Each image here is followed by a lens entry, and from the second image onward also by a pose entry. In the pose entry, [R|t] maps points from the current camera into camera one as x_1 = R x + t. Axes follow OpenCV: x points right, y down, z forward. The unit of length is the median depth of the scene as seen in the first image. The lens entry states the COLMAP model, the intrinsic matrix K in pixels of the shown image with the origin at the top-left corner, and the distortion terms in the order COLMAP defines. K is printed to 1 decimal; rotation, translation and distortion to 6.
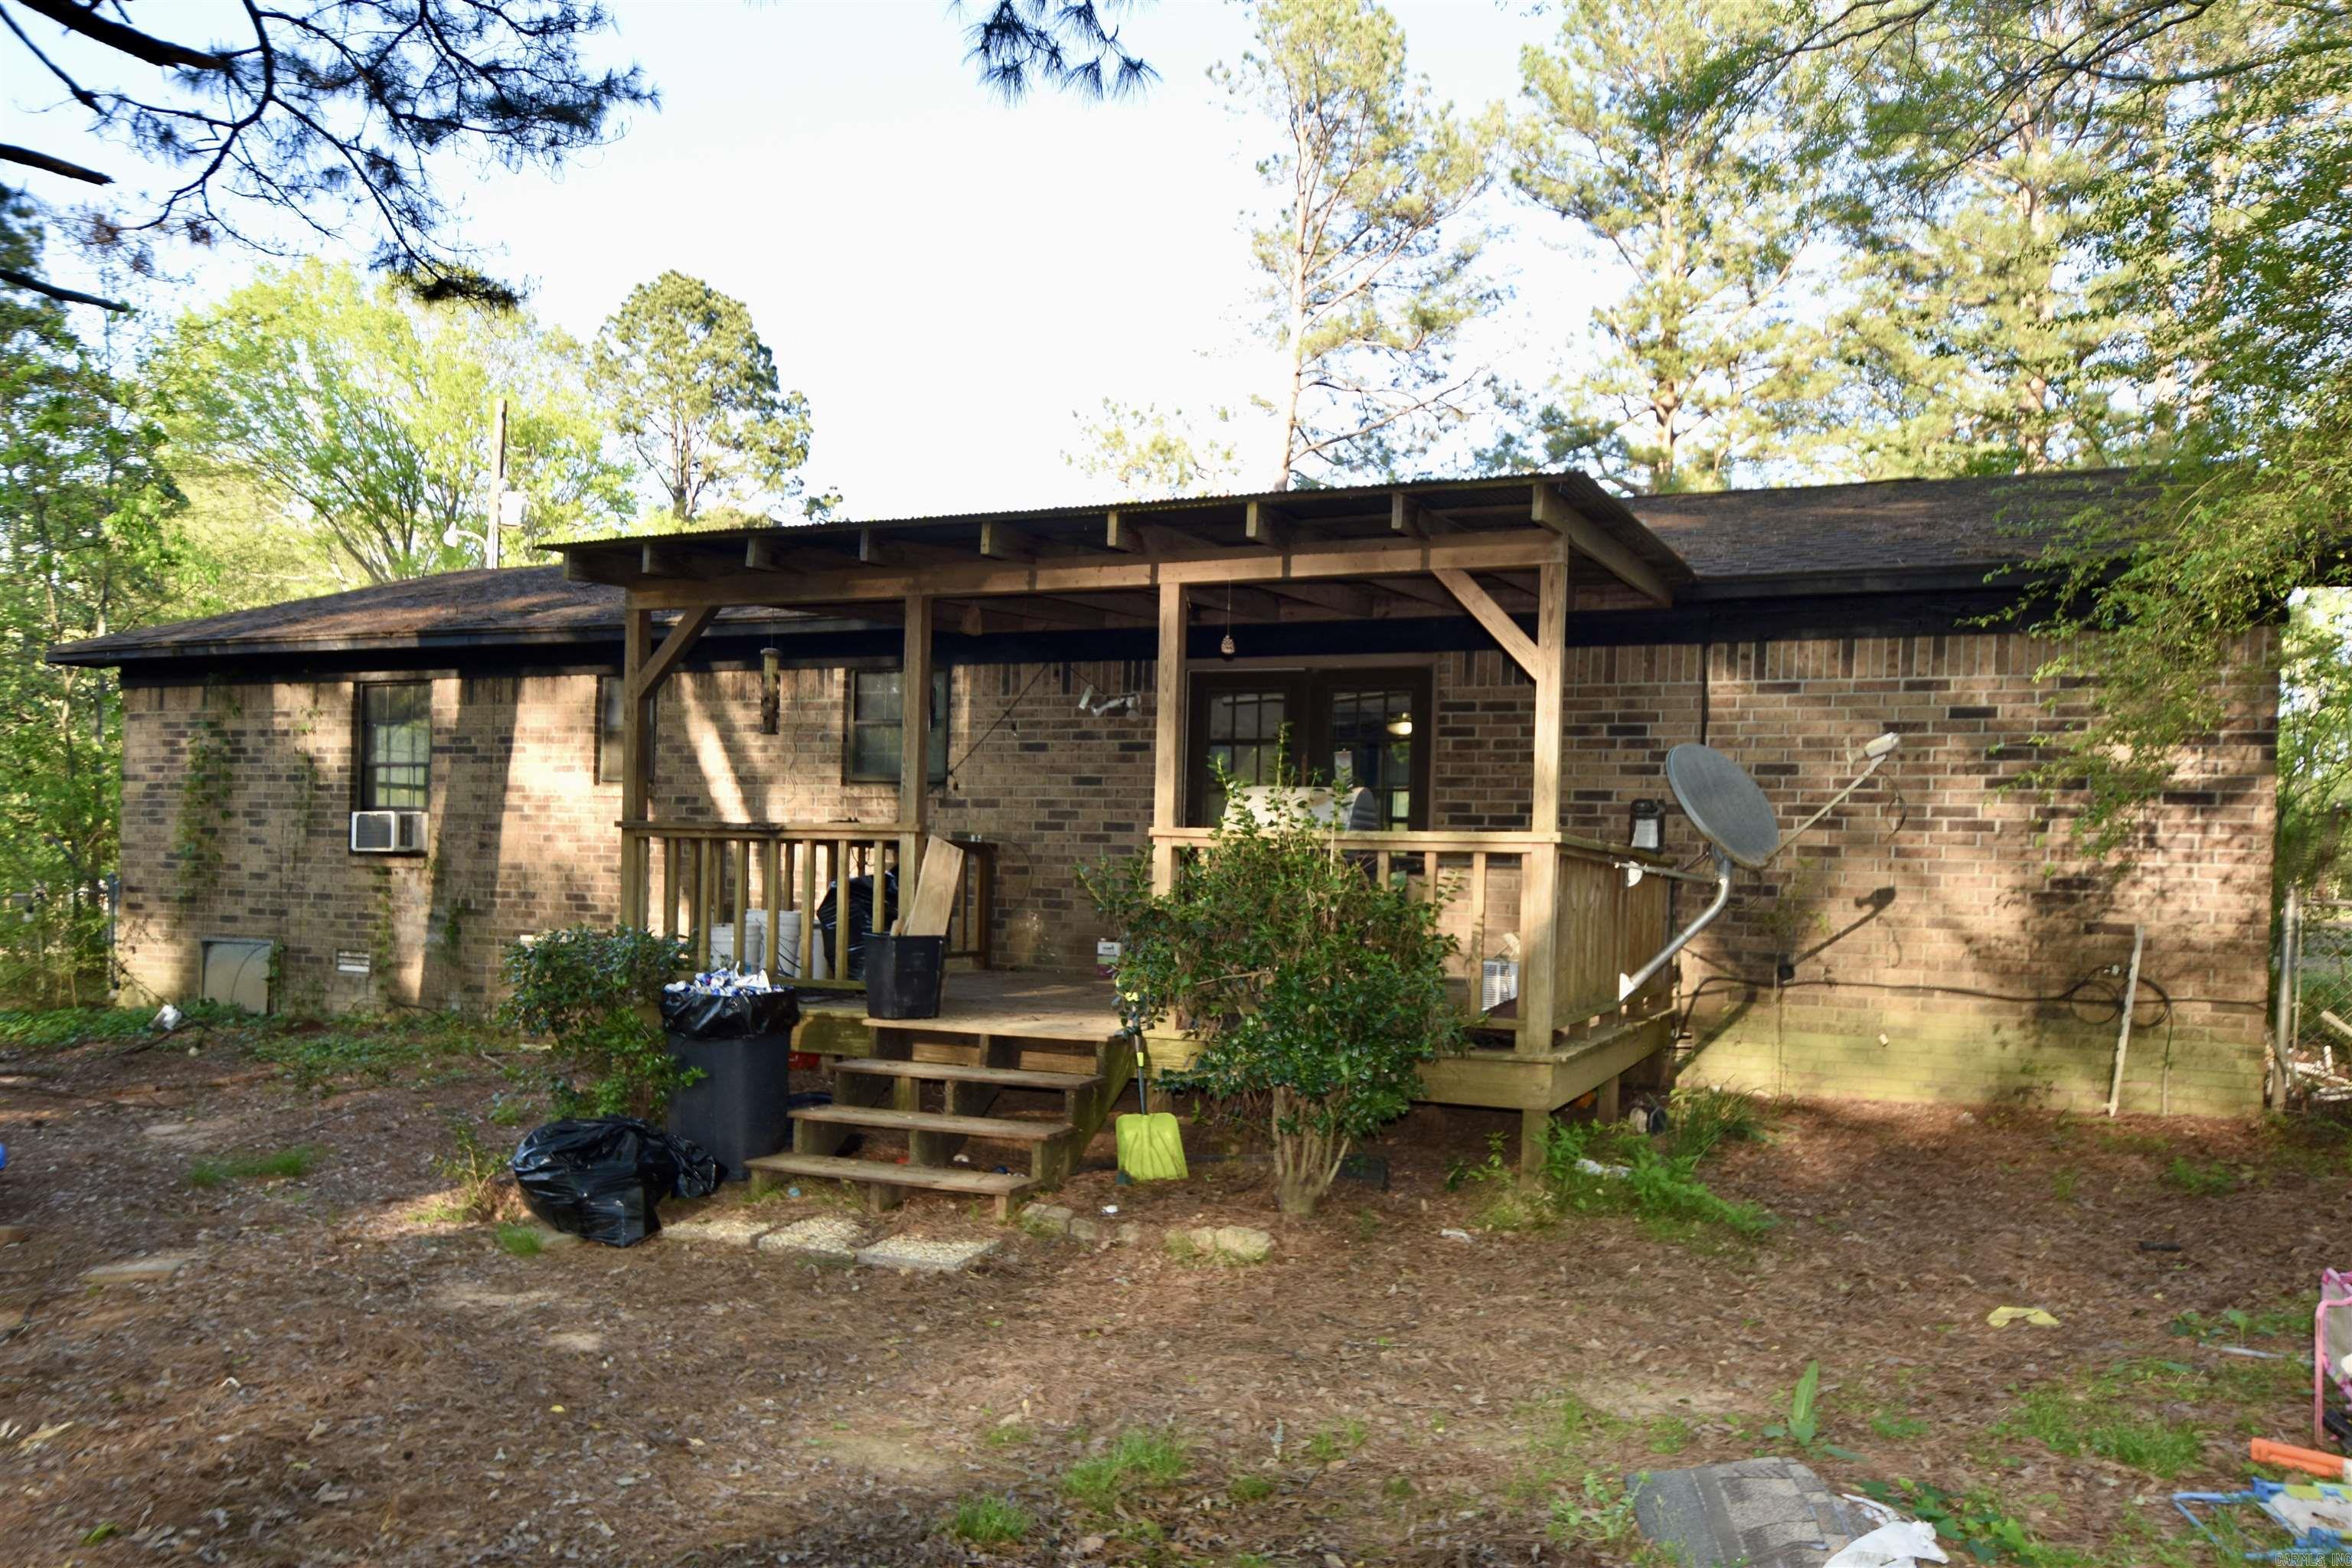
lens RADIAL K [[1698.8, 0, 1177.0], [0, 1698.8, 790.4], [0, 0, 1]] dist [-0.000729, 0.000087]
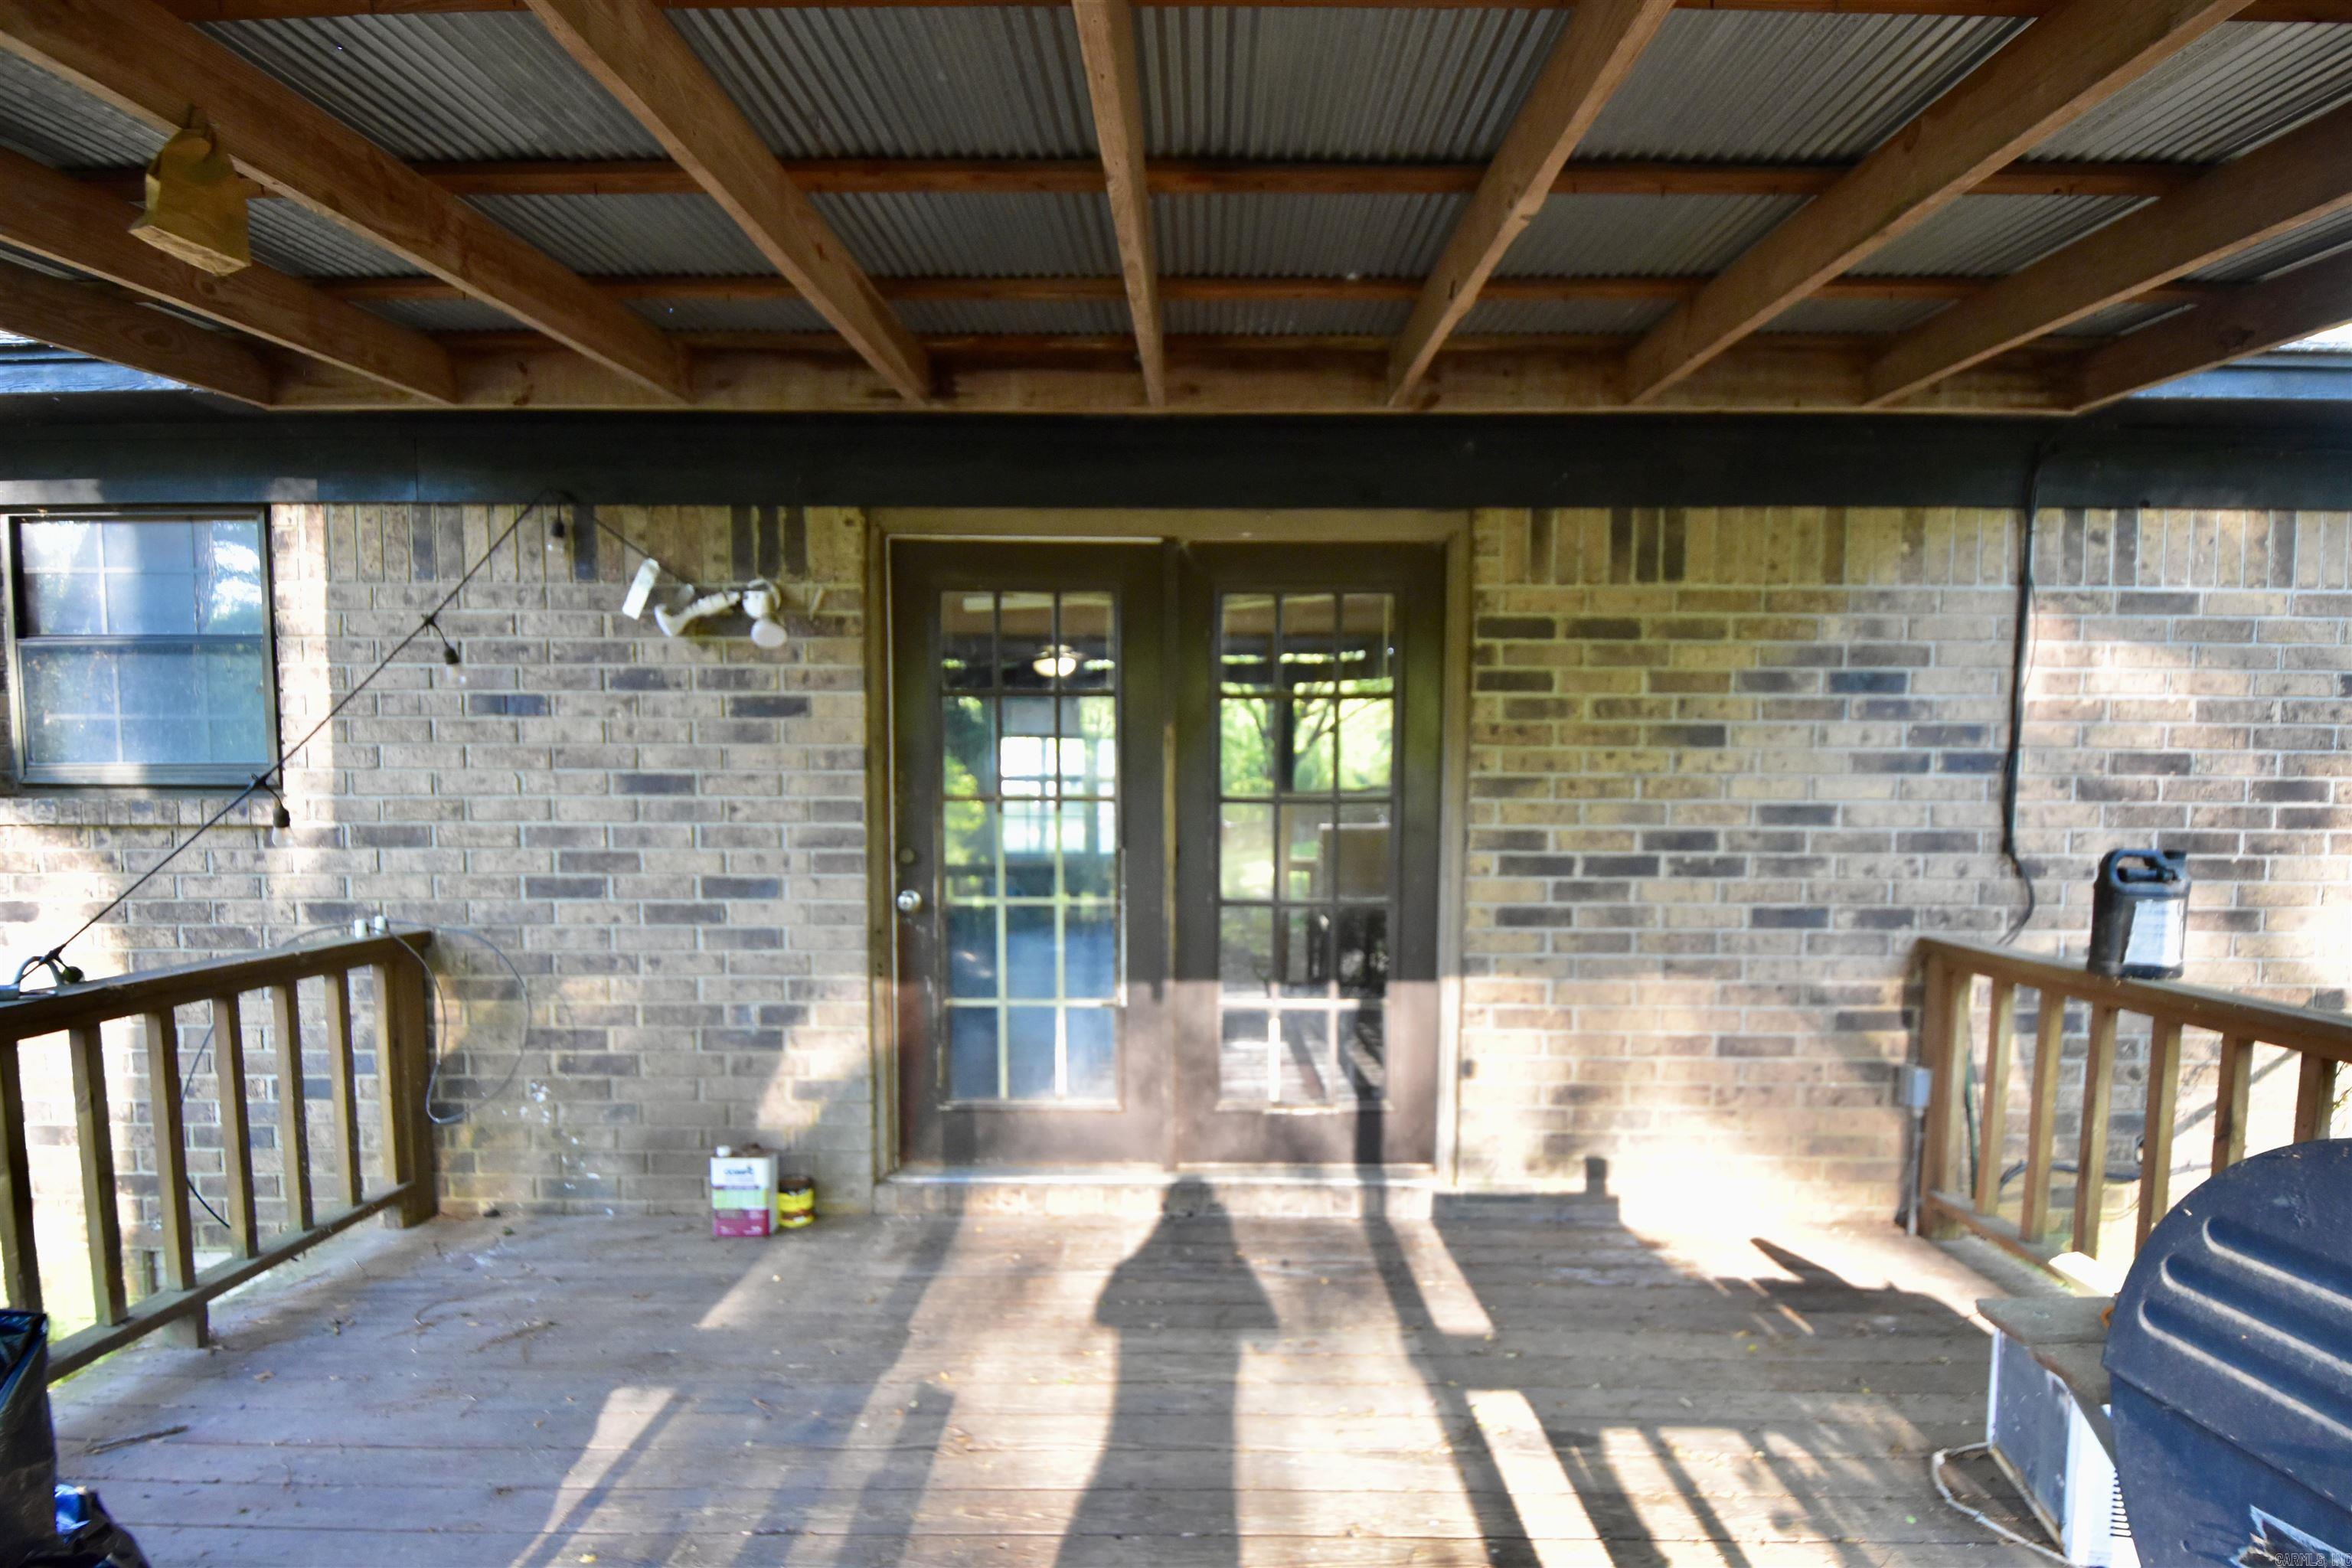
lens RADIAL K [[1296.3, 0, 1183.2], [0, 1296.3, 845.2], [0, 0, 1]] dist [0.005097, -0.000042]
pose [[0.914130, -0.054543, 0.401736, -0.064787], [0.000524, 0.991067, 0.133364, -0.034771], [-0.405422, -0.121701, 0.905992, 0.651451]]
